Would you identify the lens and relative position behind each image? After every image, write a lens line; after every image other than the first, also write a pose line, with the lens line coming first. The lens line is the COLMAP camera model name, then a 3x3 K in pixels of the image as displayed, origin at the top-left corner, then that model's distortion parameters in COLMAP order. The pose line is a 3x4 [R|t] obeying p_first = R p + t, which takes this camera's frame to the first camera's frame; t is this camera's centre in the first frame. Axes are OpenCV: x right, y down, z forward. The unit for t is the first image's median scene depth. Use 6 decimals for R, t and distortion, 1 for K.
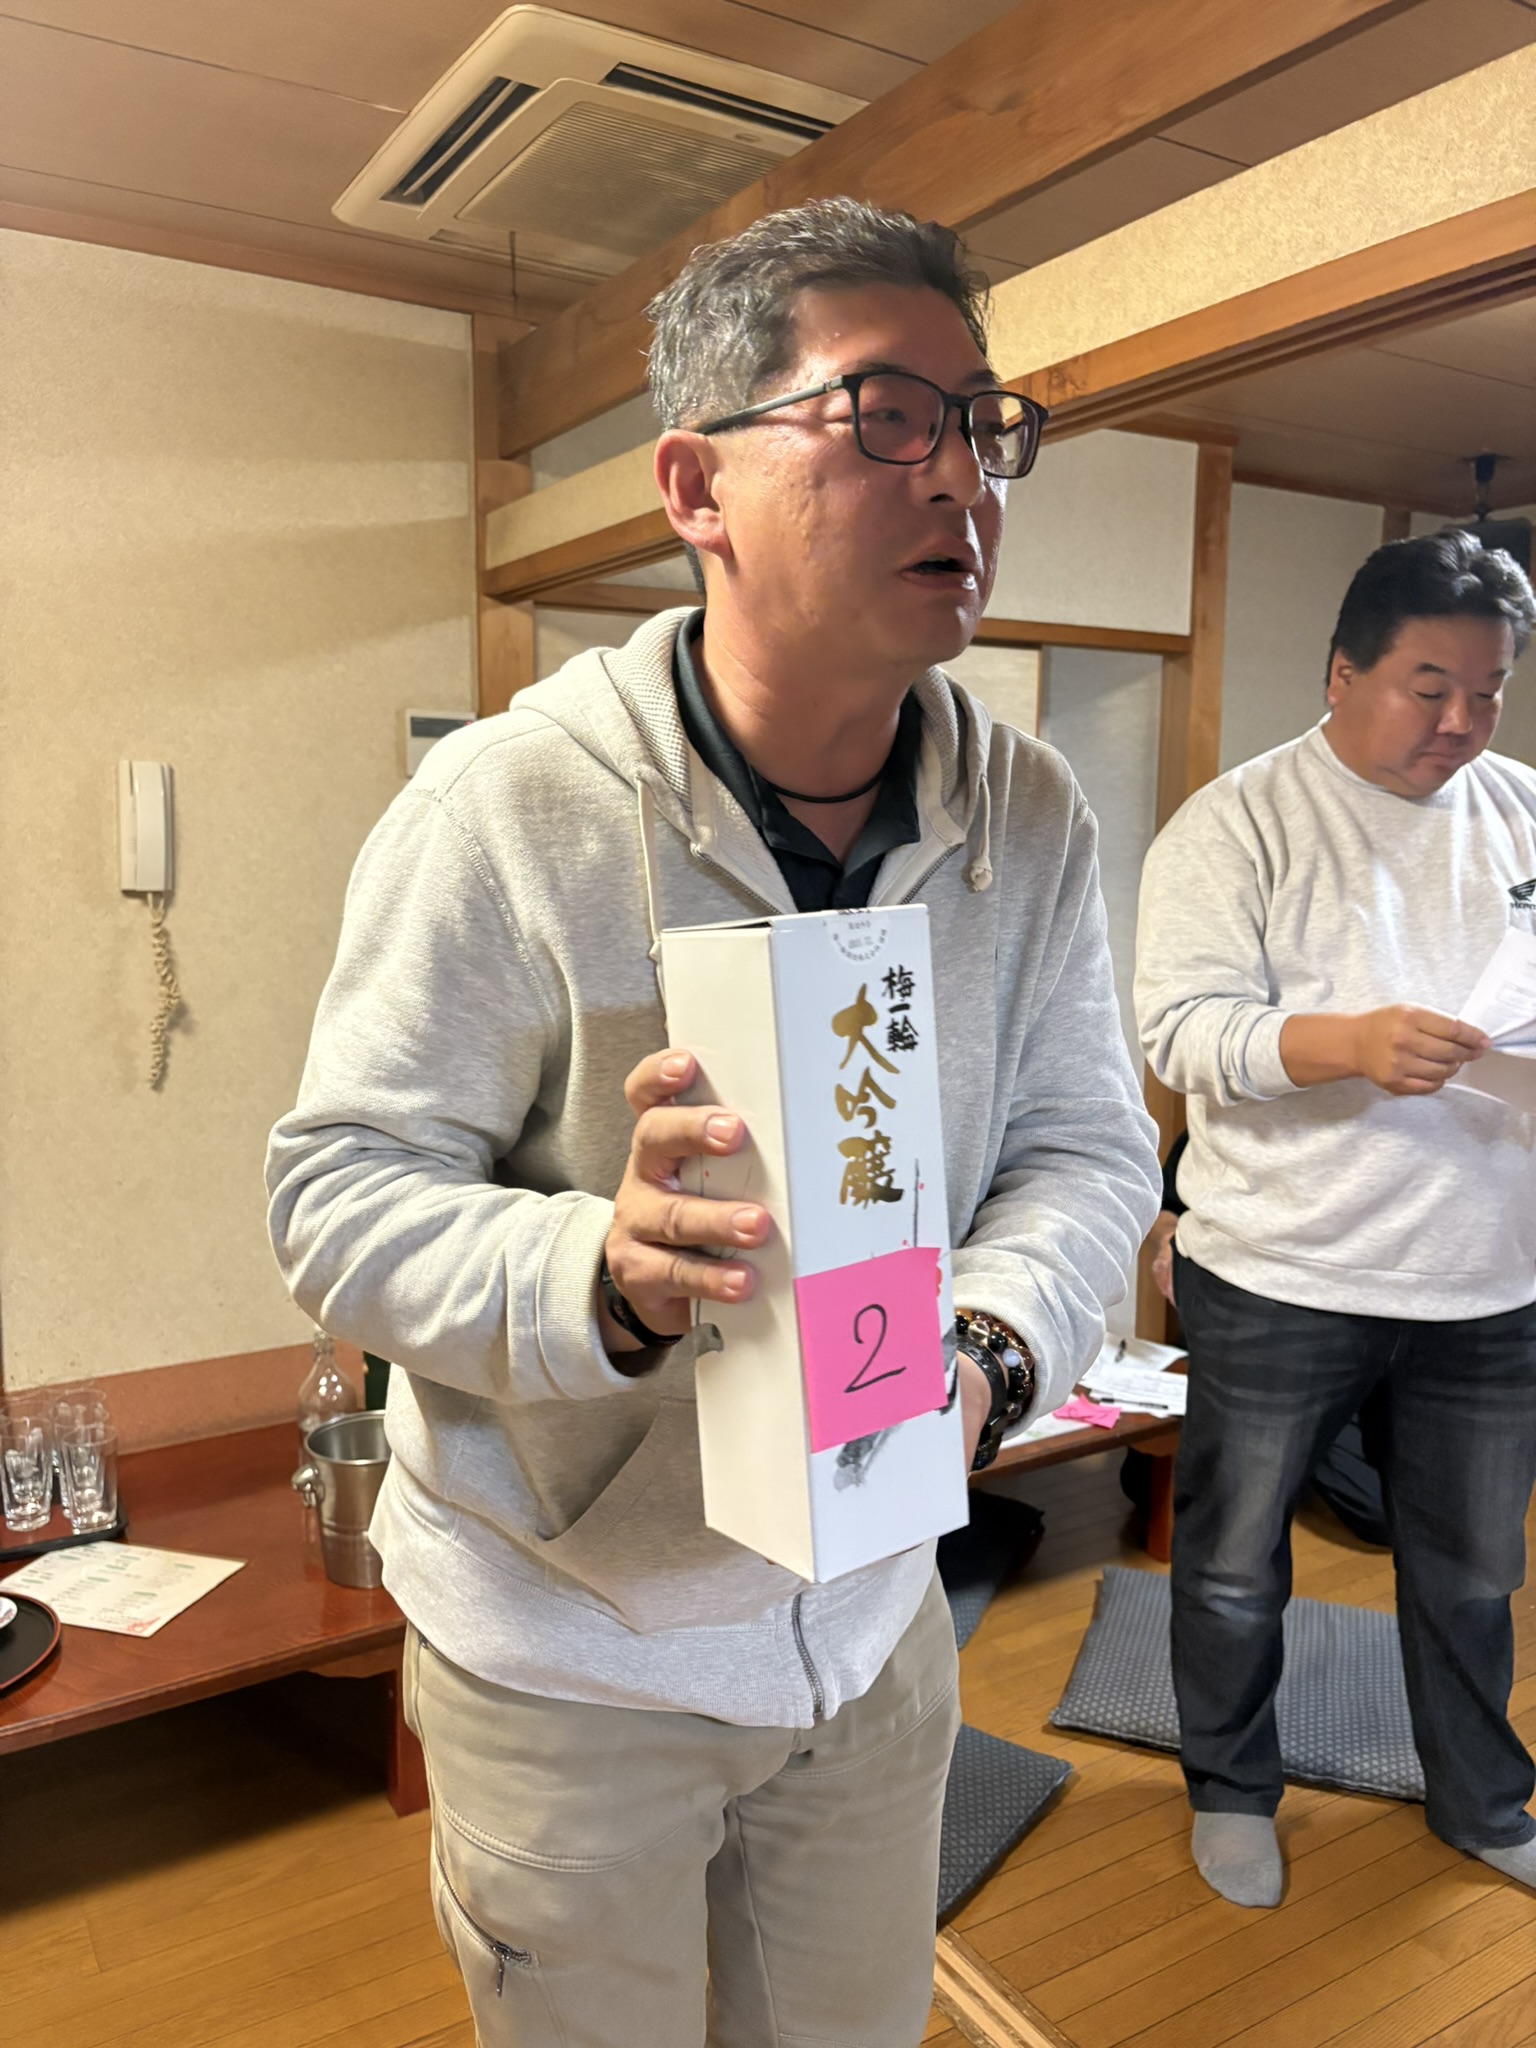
lens RADIAL K [[1540.3, 0, 771.8], [0, 1540.3, 1032.3], [0, 0, 1]] dist [0.067474, -0.085581]
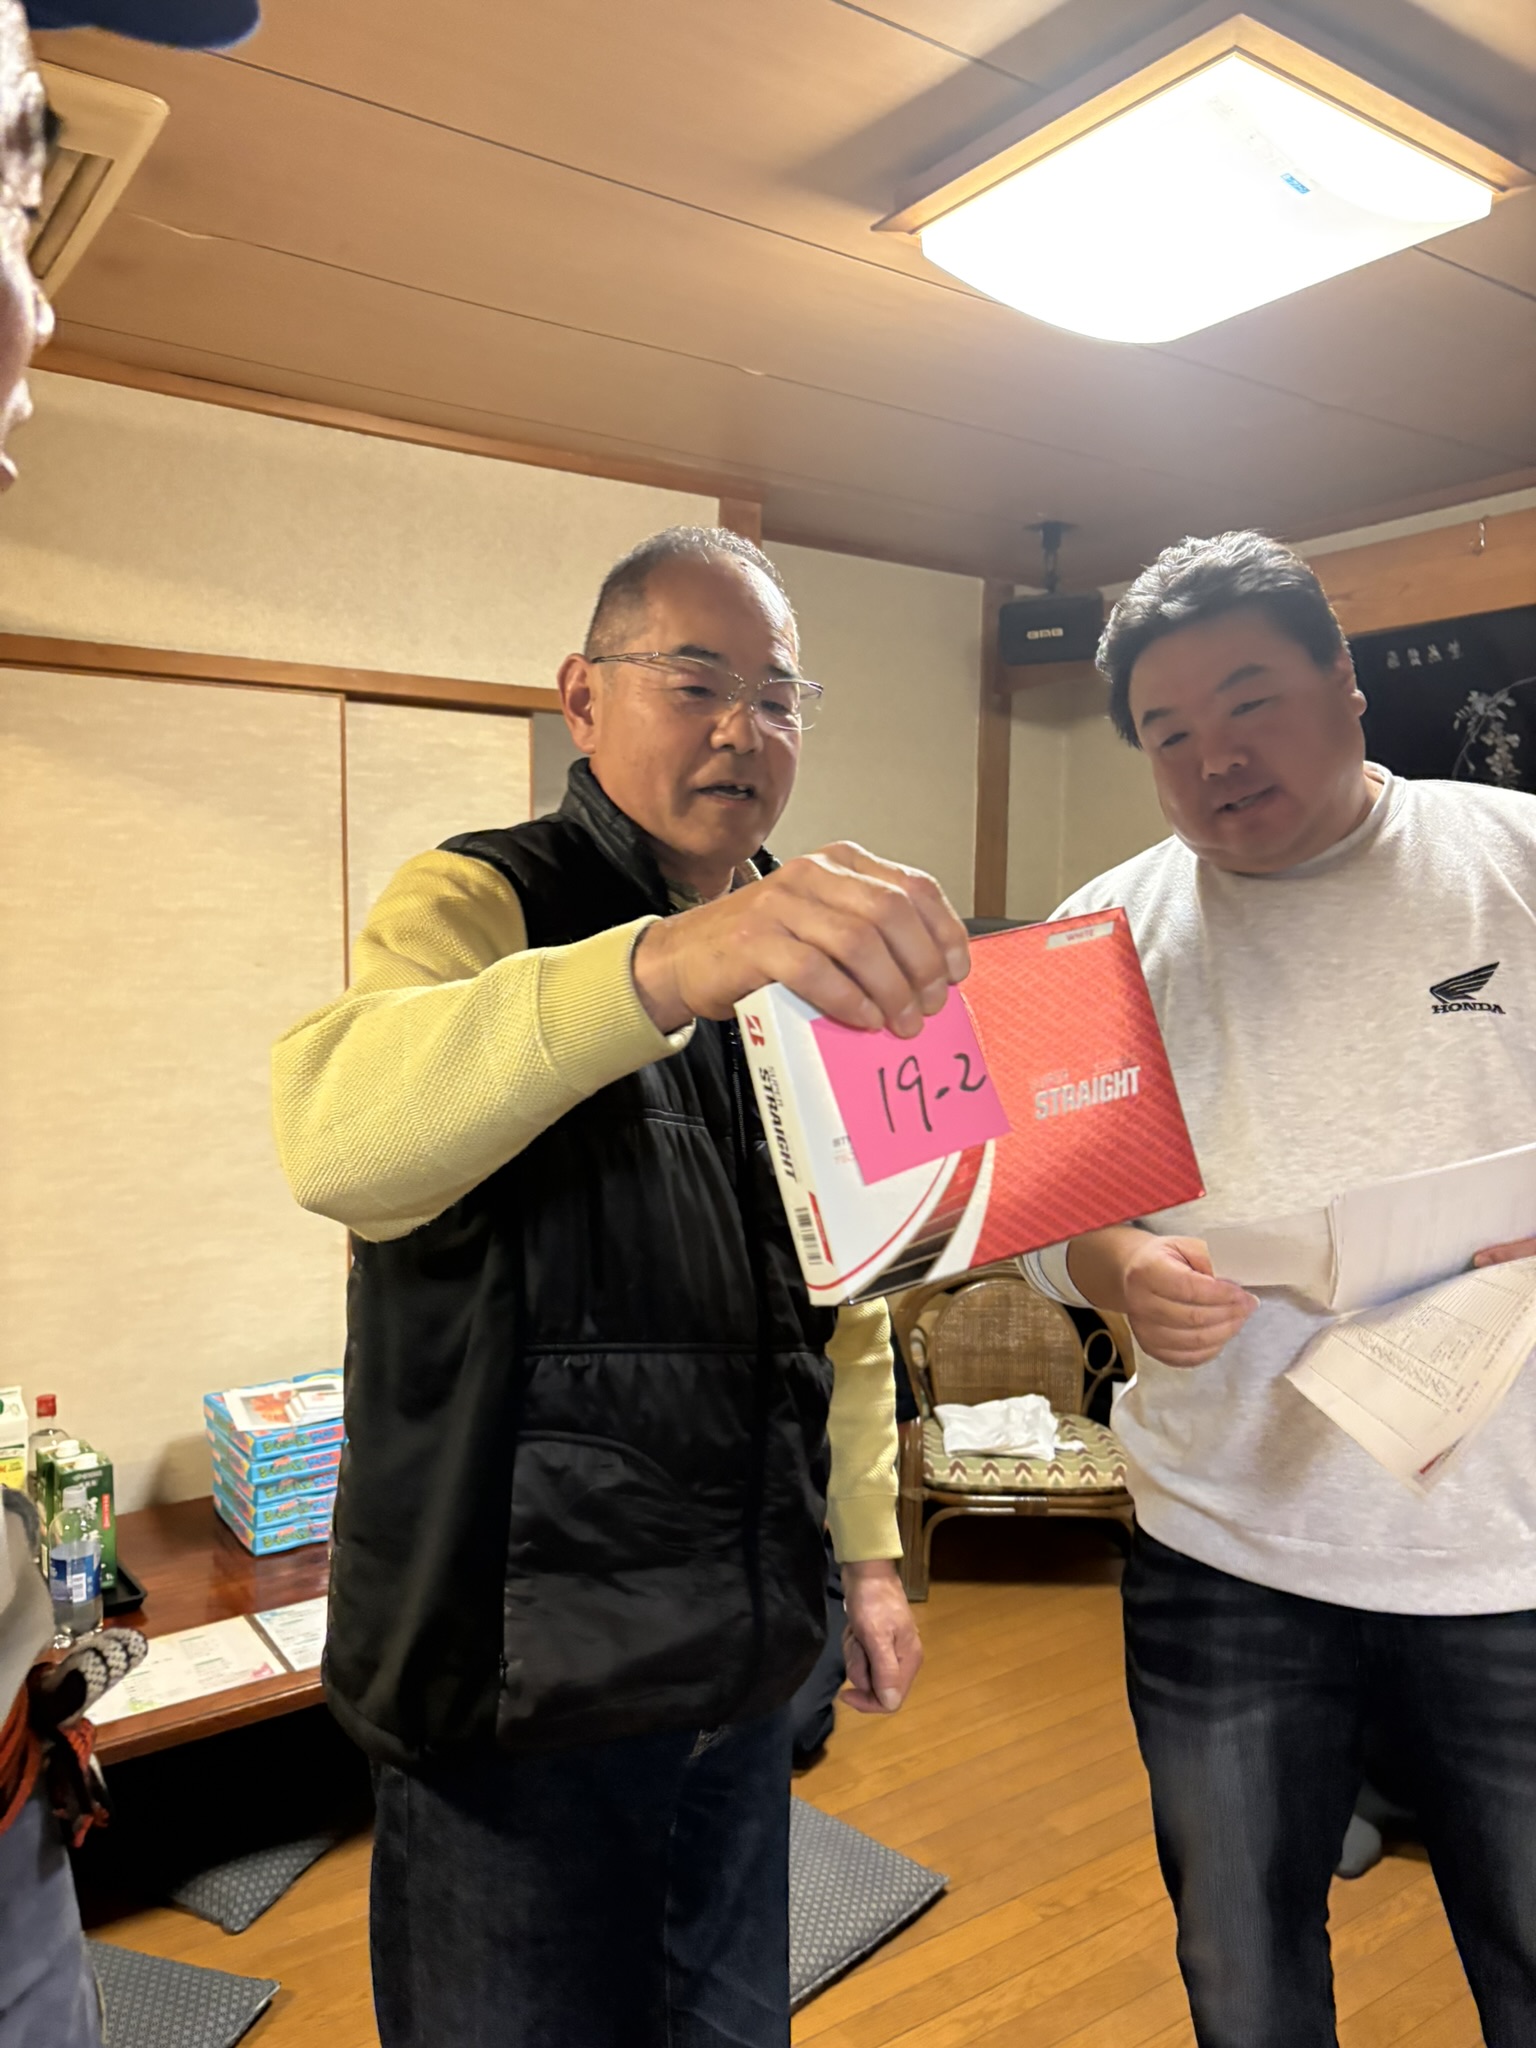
lens RADIAL K [[1574.1, 0, 758.5], [0, 1574.1, 1022.1], [0, 0, 1]] dist [0.013105, 0.005028]
pose [[0.997384, 0.000002, 0.072285, 0.379495], [0.004834, 0.997759, -0.066731, -0.016165], [-0.072123, 0.066906, 0.995149, 0.161569]]
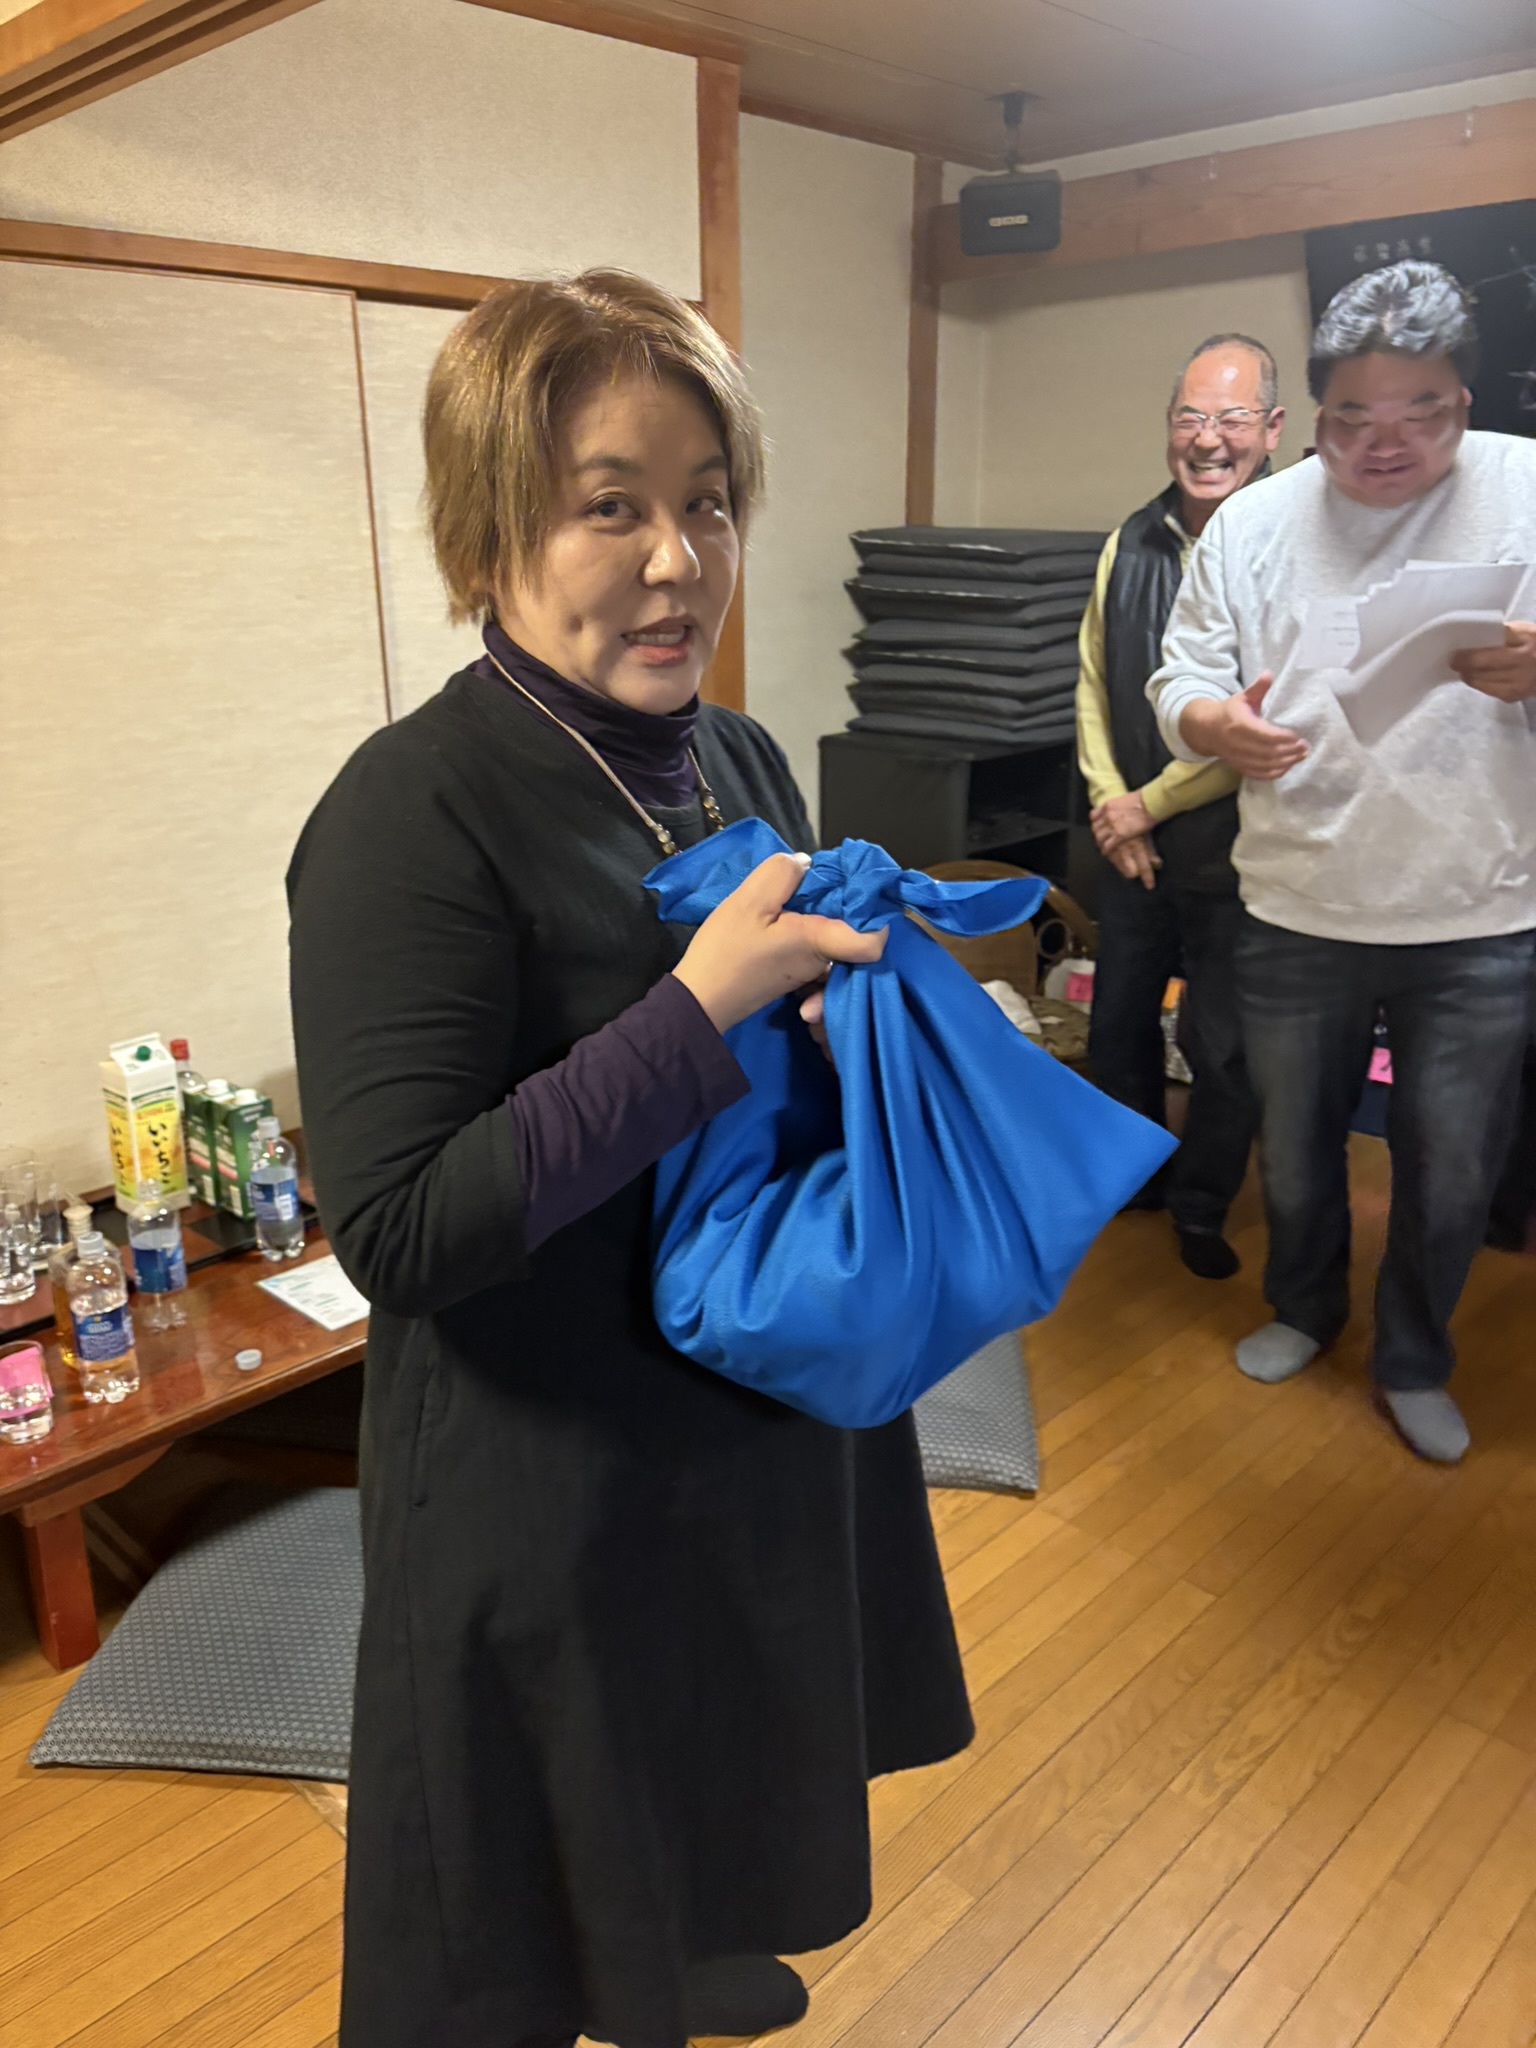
lens RADIAL K [[1551.8, 0, 753.9], [0, 1551.8, 1028.8], [0, 0, 1]] dist [0.024725, 0.000917]
pose [[0.968677, -0.090783, 0.231136, 0.097562], [0.047609, 0.981407, 0.185941, -0.027866], [-0.243719, -0.169112, 0.954988, 0.147228]]
